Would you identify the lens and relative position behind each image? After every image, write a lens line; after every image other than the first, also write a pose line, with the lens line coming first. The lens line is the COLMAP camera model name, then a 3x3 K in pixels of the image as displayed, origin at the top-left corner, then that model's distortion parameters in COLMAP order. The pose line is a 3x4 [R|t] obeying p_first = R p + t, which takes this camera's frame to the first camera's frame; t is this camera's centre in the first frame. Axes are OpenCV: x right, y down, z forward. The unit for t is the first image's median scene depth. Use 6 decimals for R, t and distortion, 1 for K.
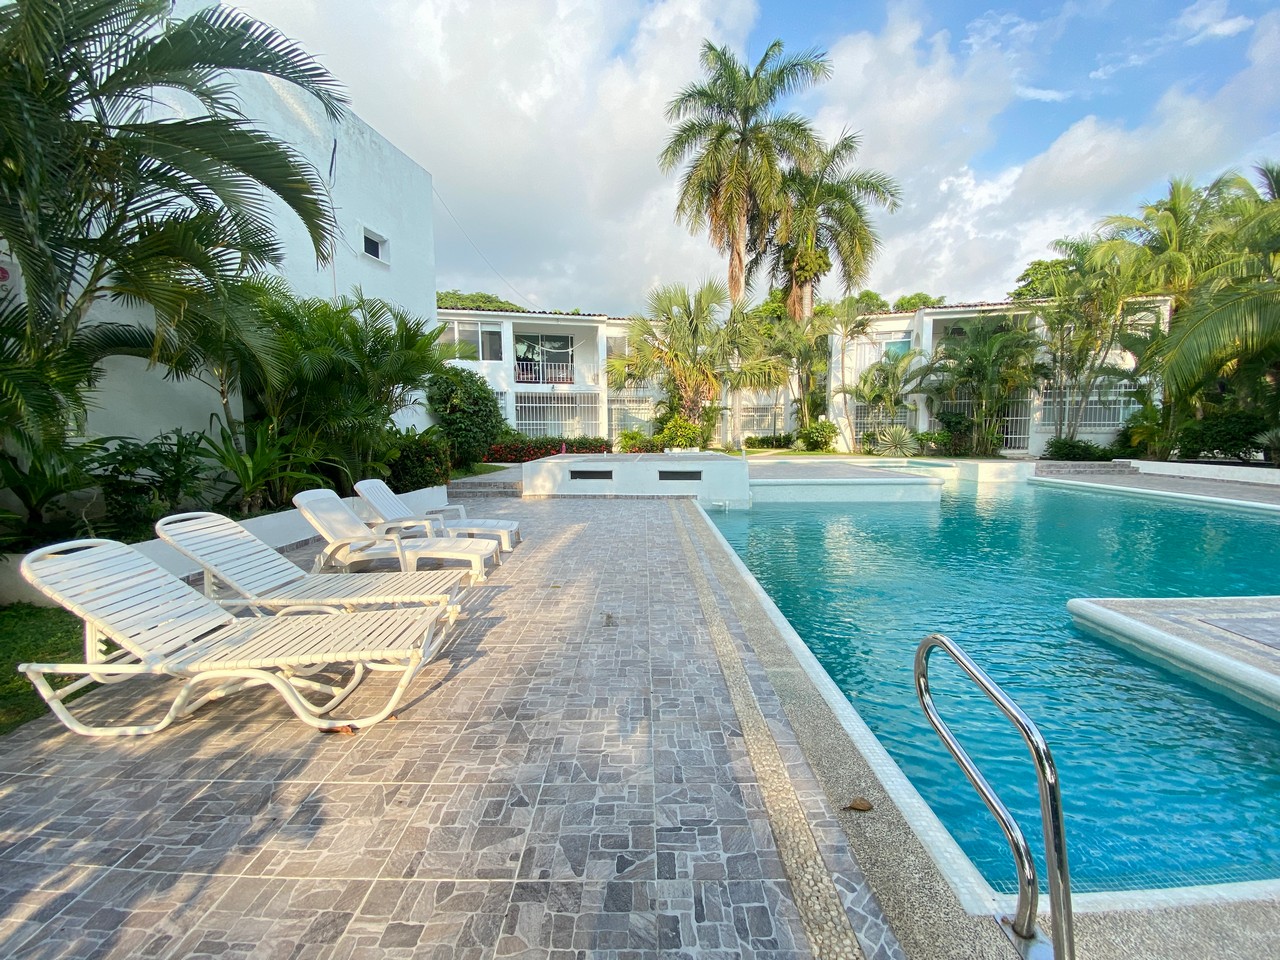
lens RADIAL K [[526.2, 0, 640.0], [0, 526.2, 473.8], [0, 0, 1]] dist [-0.004828, -0.000747]
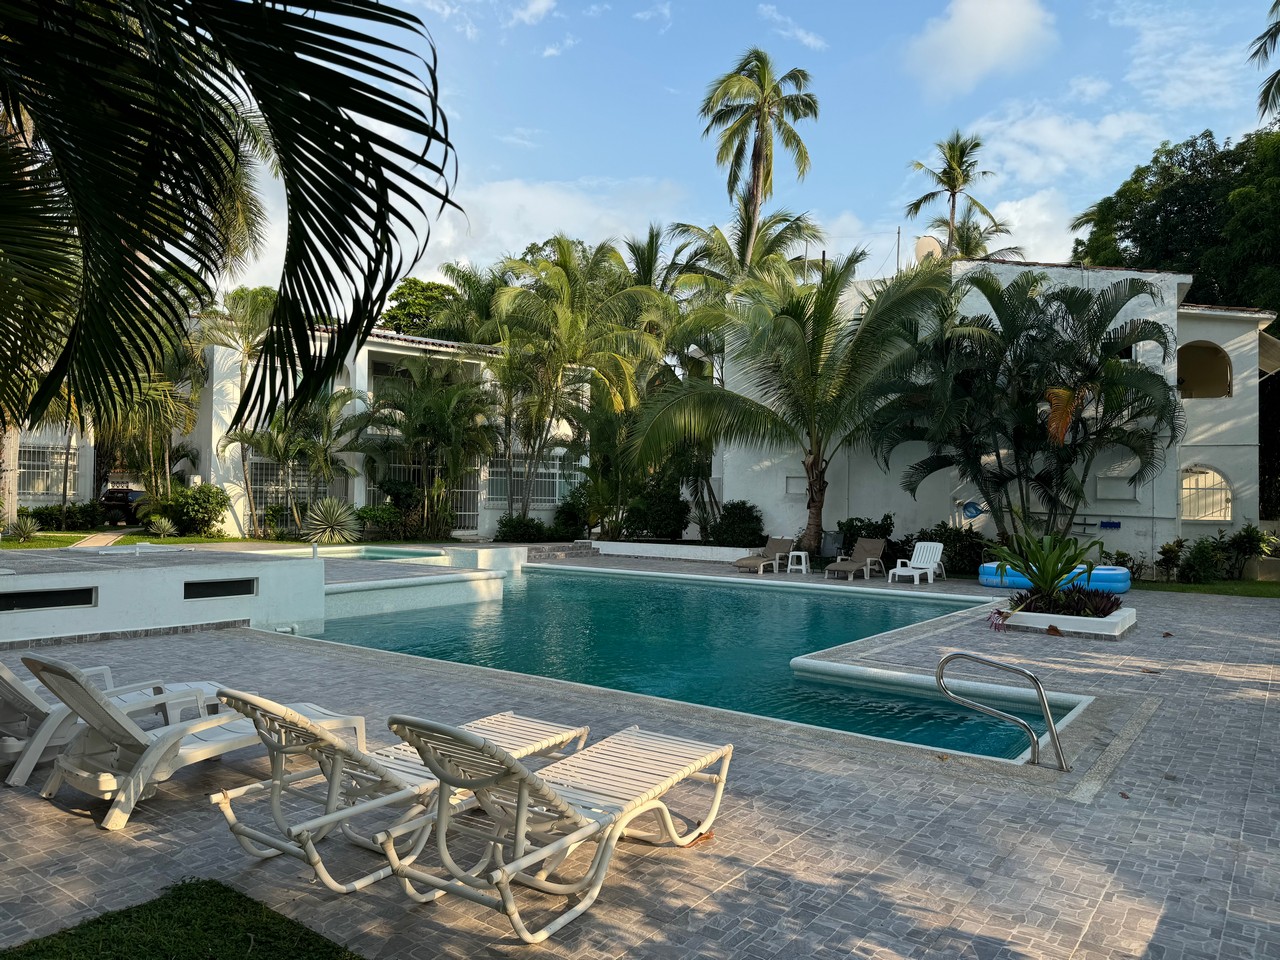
lens RADIAL K [[903.6, 0, 639.0], [0, 903.6, 482.7], [0, 0, 1]] dist [-0.009228, -0.001272]
pose [[0.579000, 0.026696, 0.814891, -0.244958], [0.049485, 0.996471, -0.067804, -0.012029], [-0.813825, 0.079583, 0.575635, 0.001134]]
